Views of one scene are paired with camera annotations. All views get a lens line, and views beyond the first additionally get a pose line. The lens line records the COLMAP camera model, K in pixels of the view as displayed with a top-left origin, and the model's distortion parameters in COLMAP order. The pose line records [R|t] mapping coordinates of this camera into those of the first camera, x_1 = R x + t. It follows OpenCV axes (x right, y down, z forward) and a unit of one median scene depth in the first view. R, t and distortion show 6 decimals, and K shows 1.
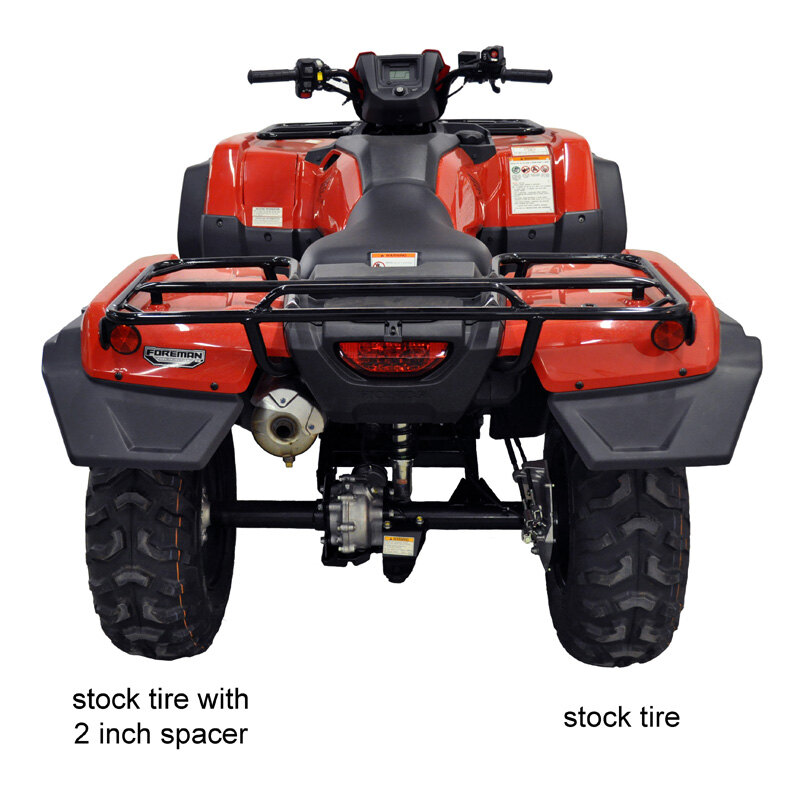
lens RADIAL K [[1008.2, 0, 398.7], [0, 1008.2, 383.7], [0, 0, 1]] dist [0.000890, -0.007655]
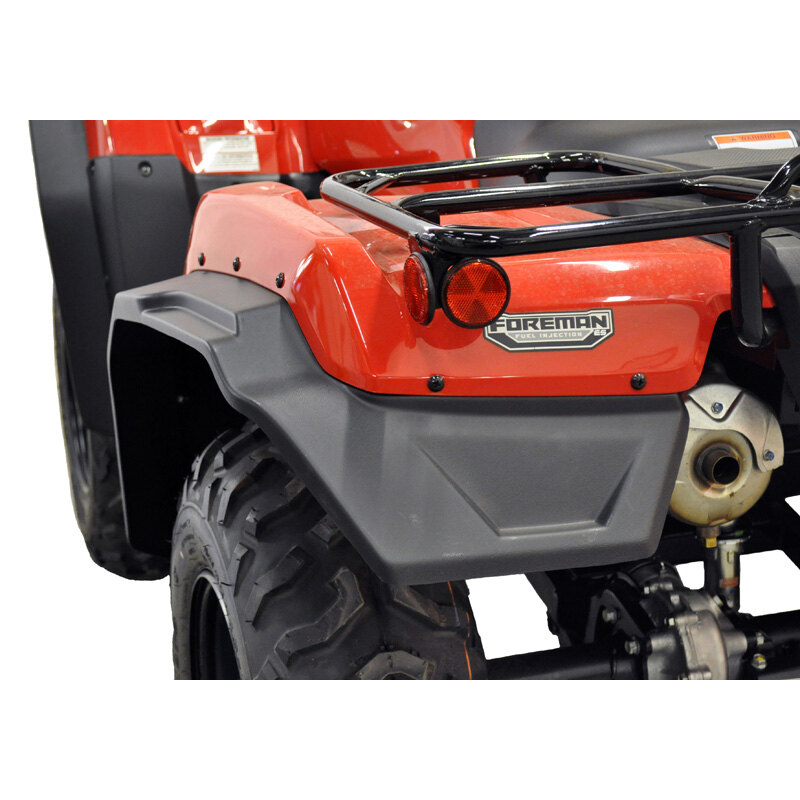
lens RADIAL K [[1639.7, 0, 400.0], [0, 1639.7, 400.0], [0, 0, 1]] dist [0.022470, -0.109521]
pose [[0.942935, -0.103827, 0.316376, -0.437971], [0.131897, 0.988888, -0.068580, 0.040517], [-0.305740, 0.106396, 0.946152, 0.242887]]
